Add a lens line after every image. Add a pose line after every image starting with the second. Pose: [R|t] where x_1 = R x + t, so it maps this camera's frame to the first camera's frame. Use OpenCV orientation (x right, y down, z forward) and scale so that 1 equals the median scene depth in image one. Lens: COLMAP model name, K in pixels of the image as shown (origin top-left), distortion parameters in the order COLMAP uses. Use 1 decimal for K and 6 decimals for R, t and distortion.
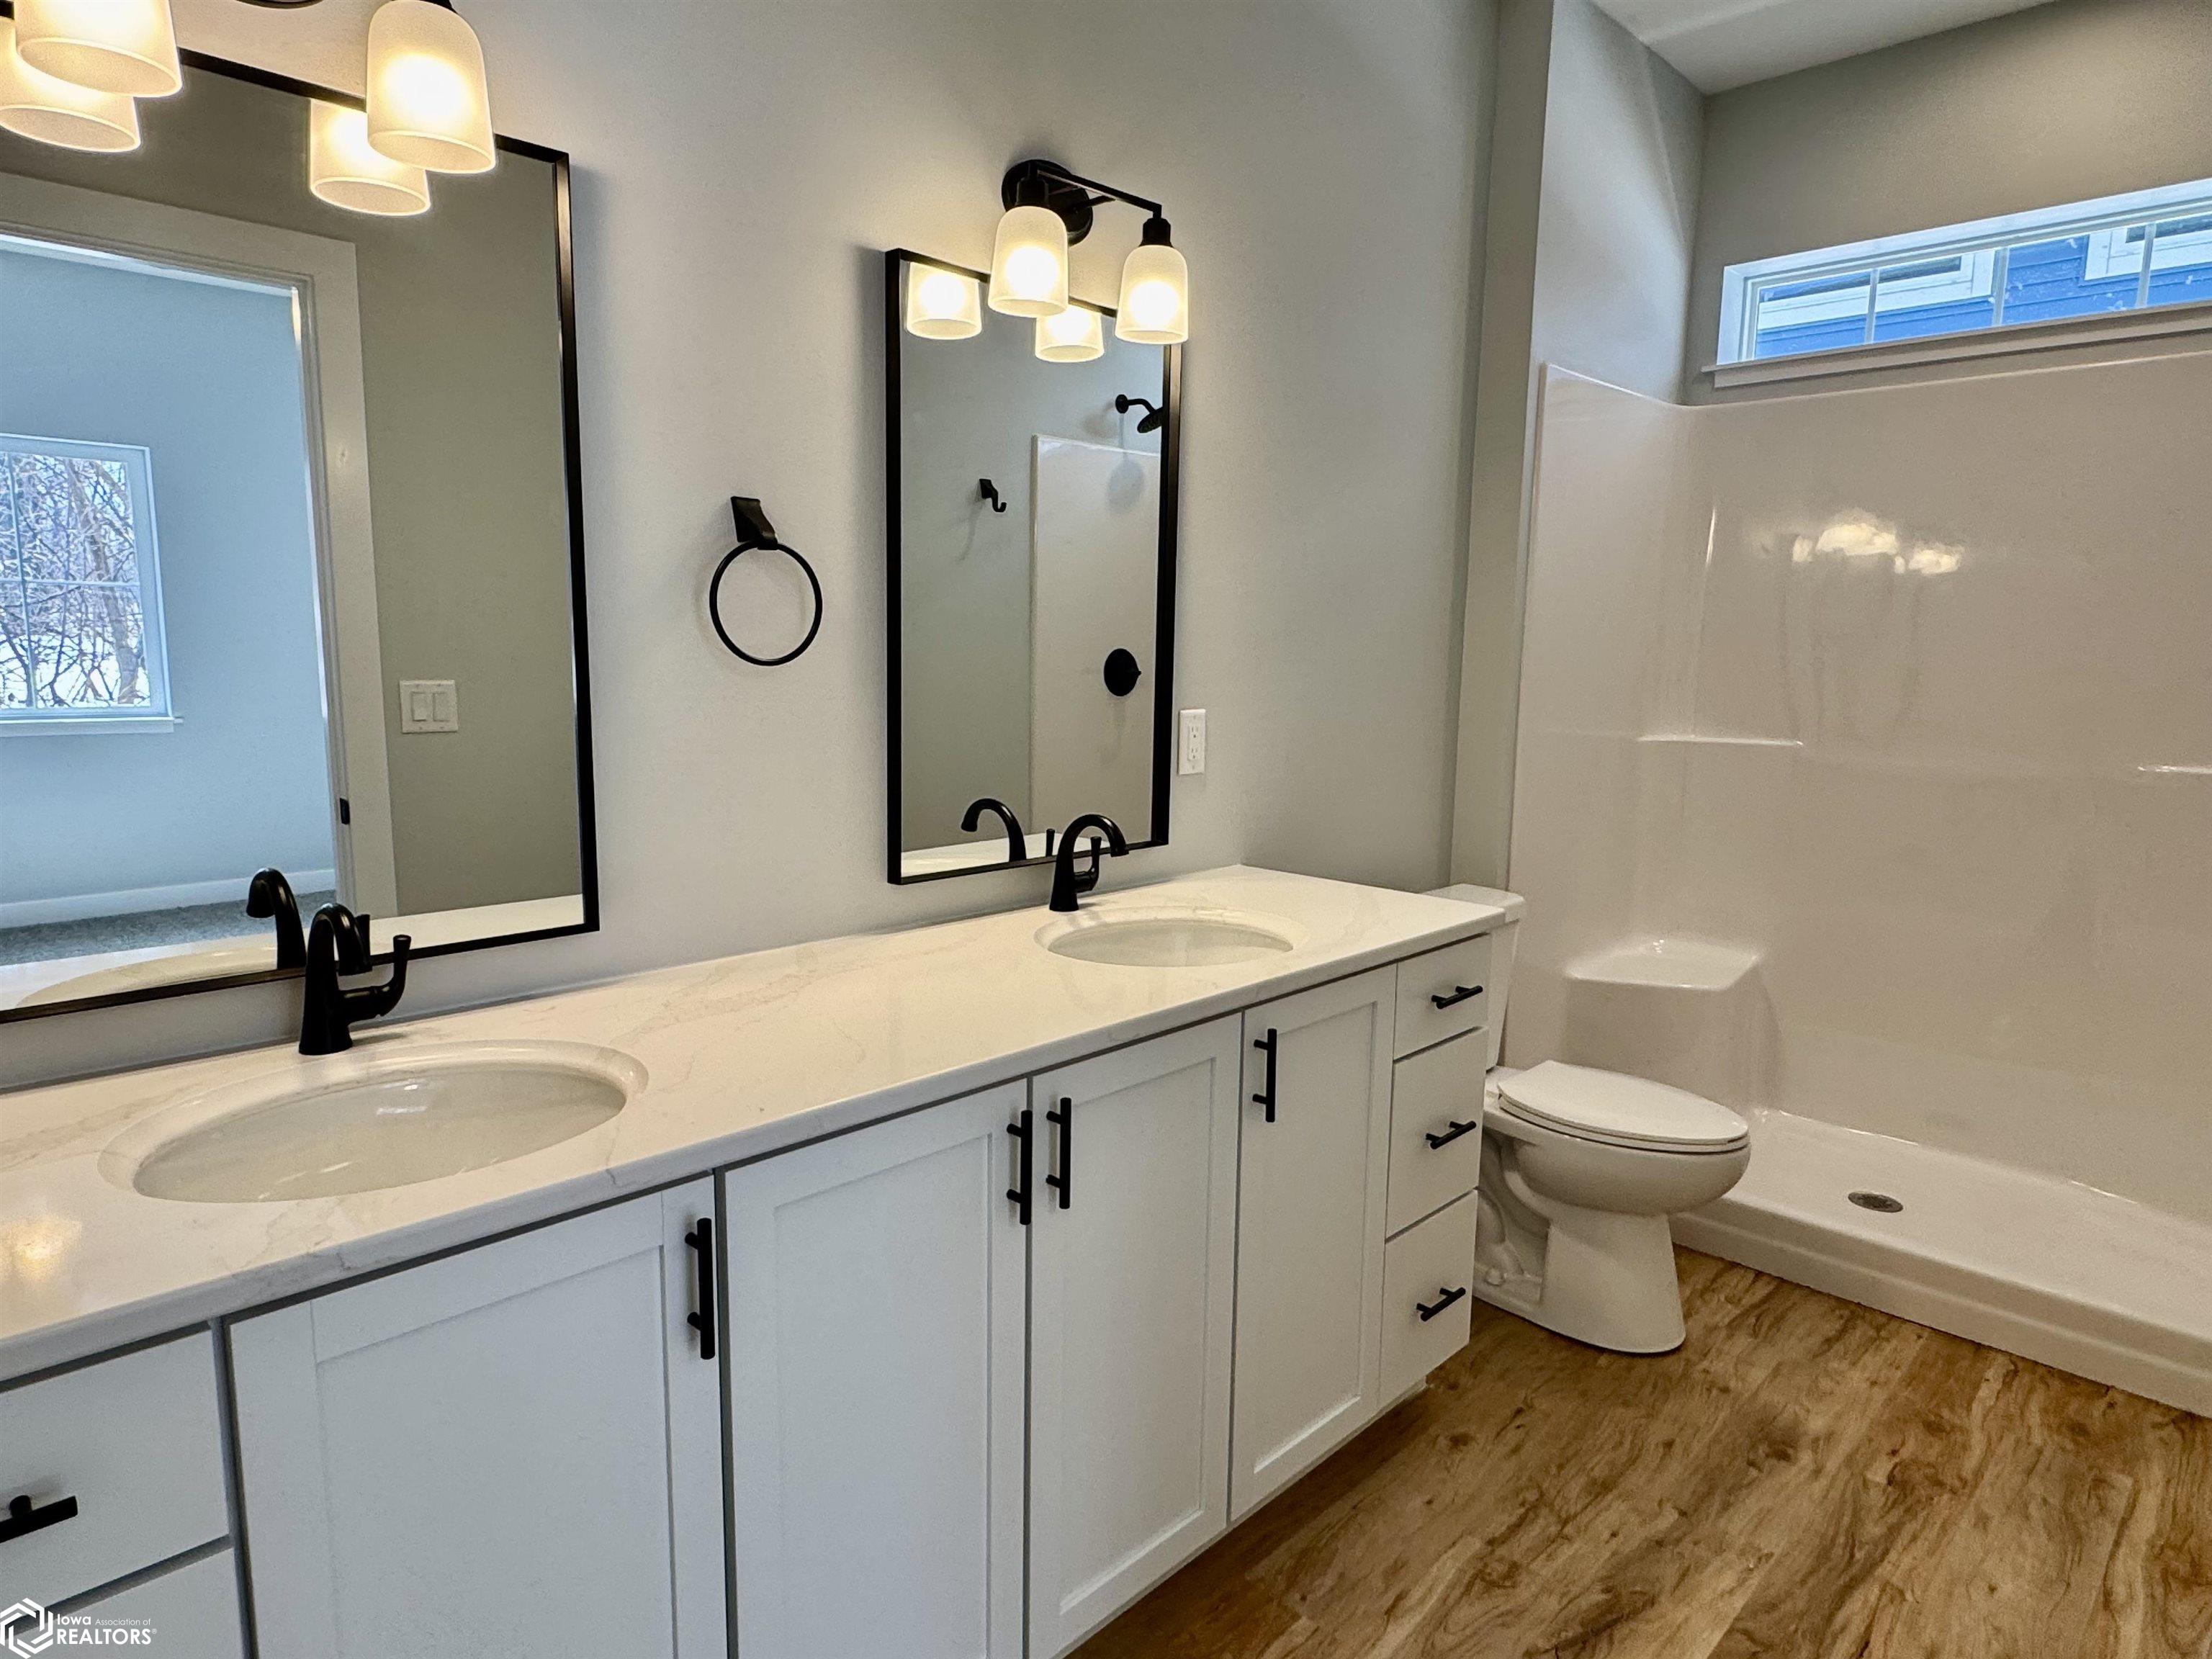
lens RADIAL K [[1250.9, 0, 1096.7], [0, 1250.9, 820.9], [0, 0, 1]] dist [-0.004147, -0.001612]
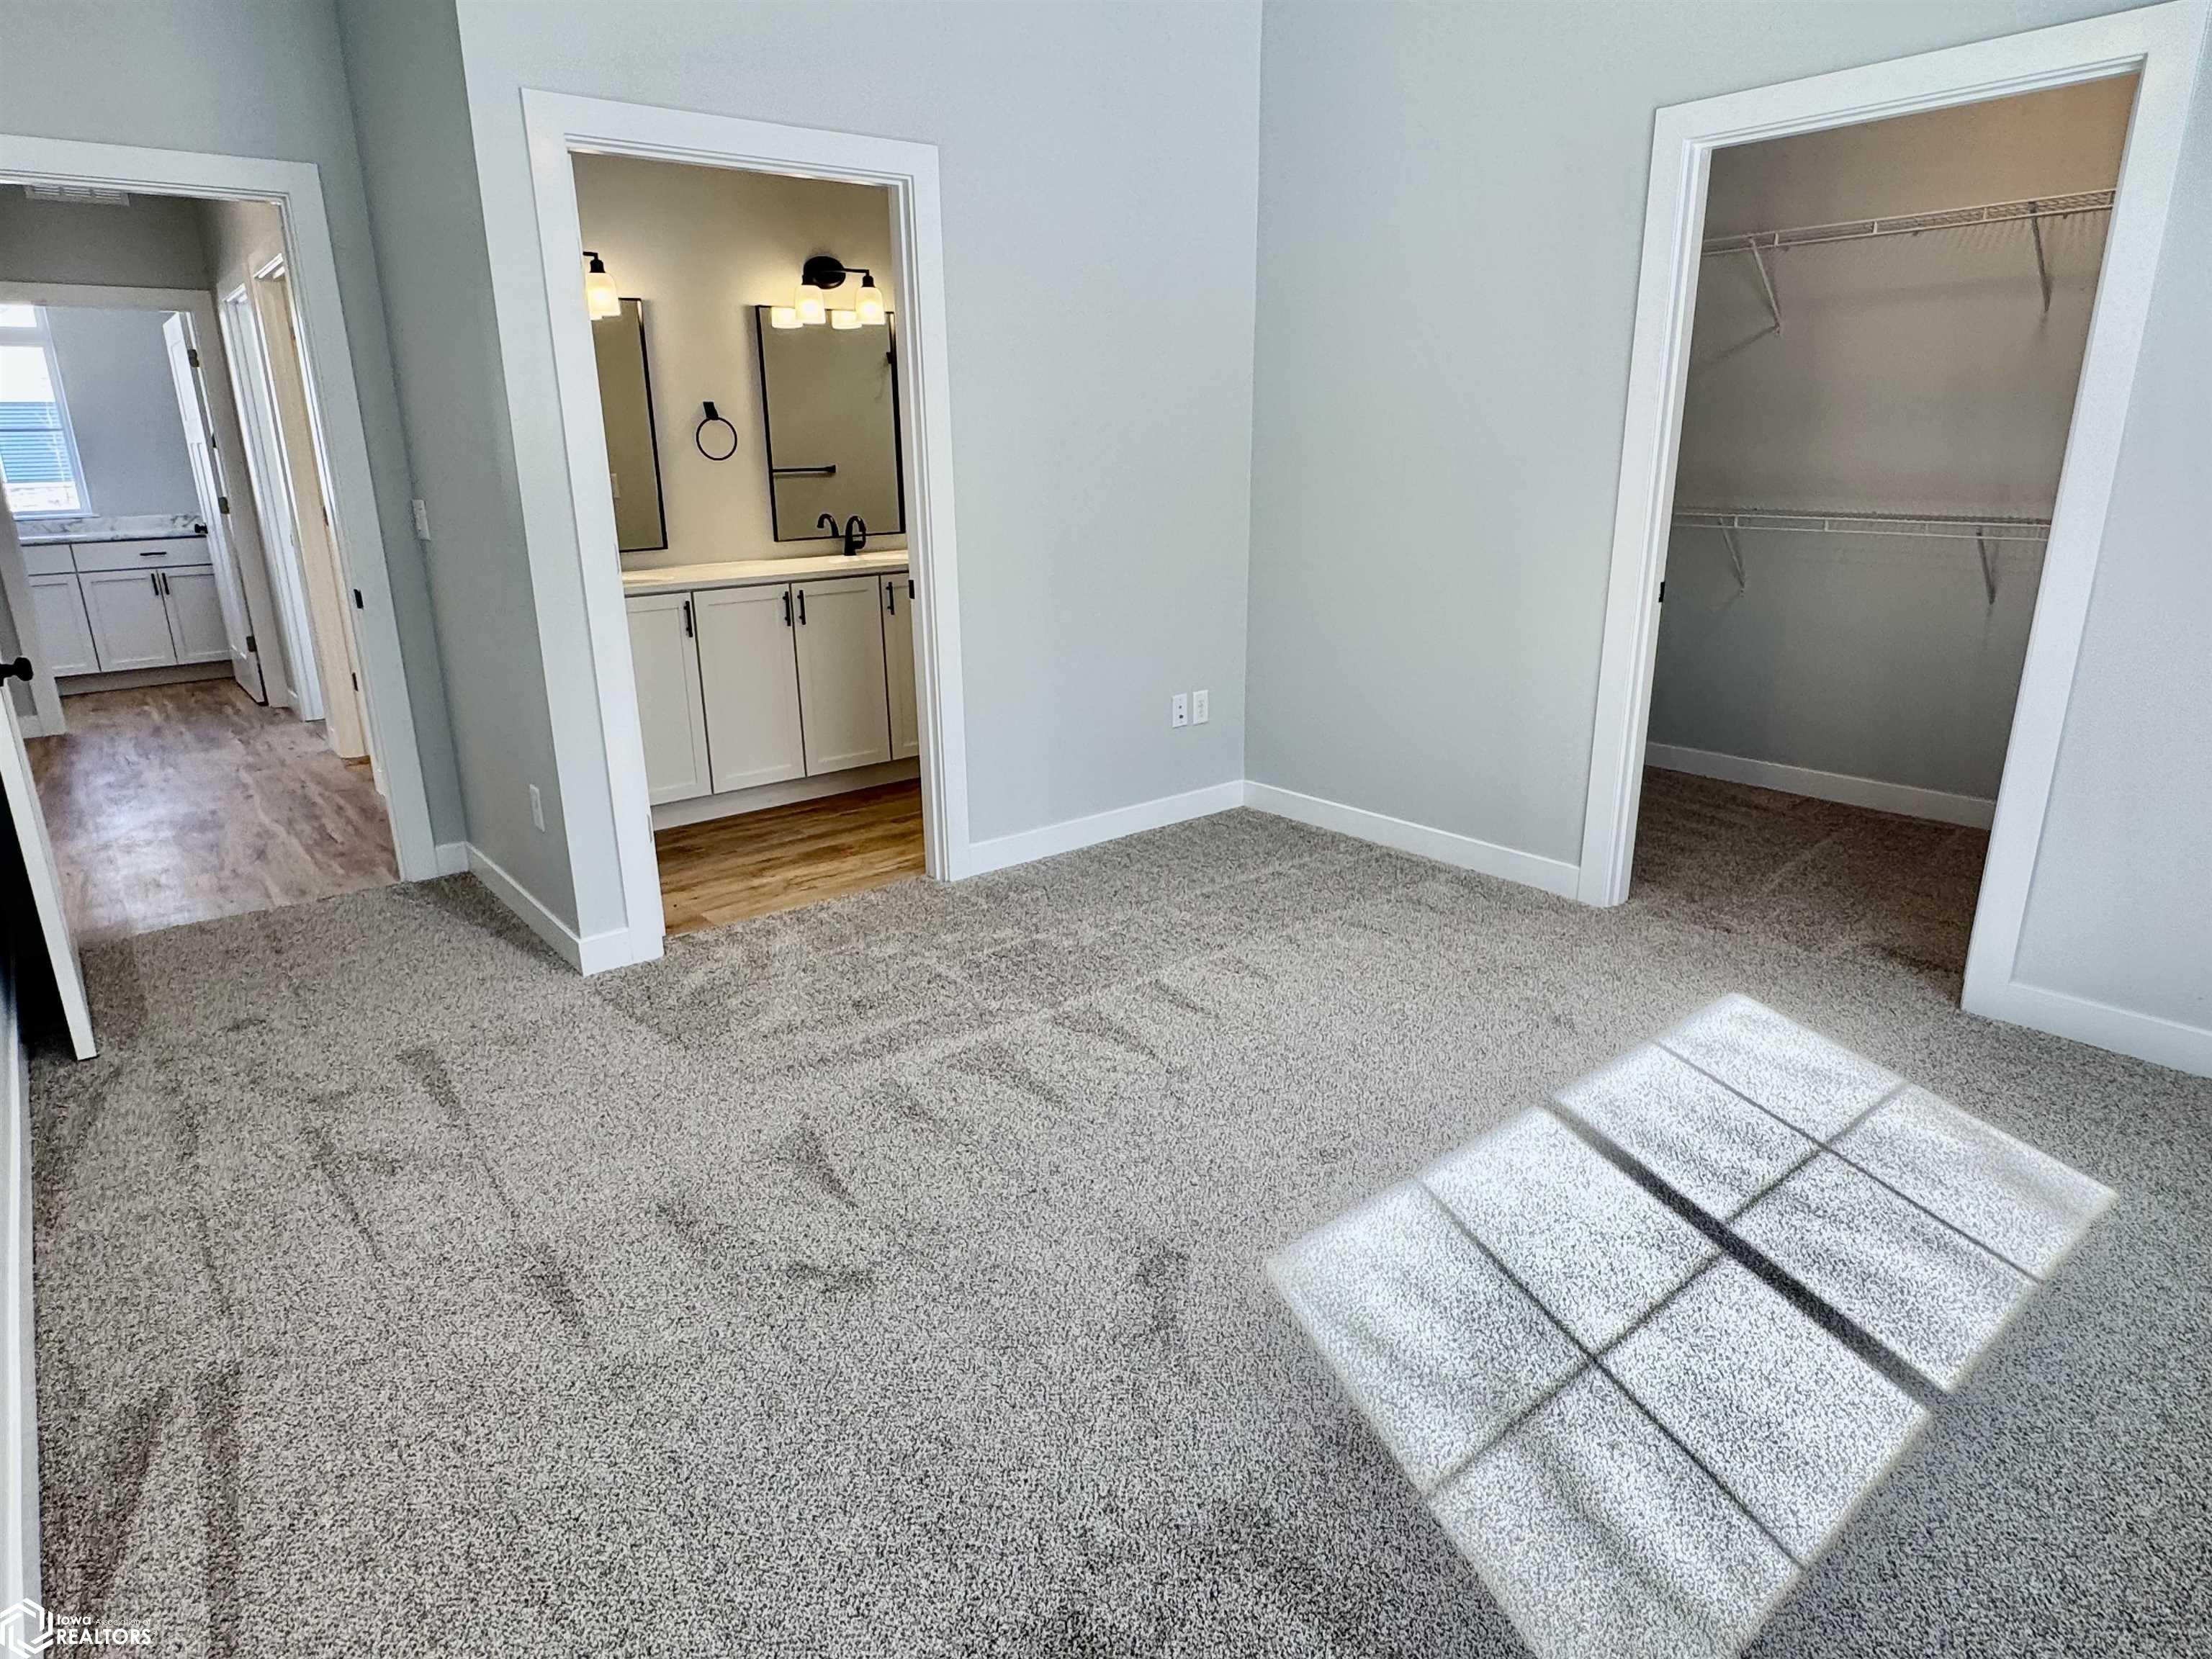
lens RADIAL K [[1250.9, 0, 1096.7], [0, 1250.9, 820.9], [0, 0, 1]] dist [-0.004147, -0.001612]
pose [[0.993473, 0.007529, -0.113815, 0.981279], [0.009941, 0.988308, 0.152145, 0.282640], [0.113630, -0.152283, 0.981783, -1.960080]]
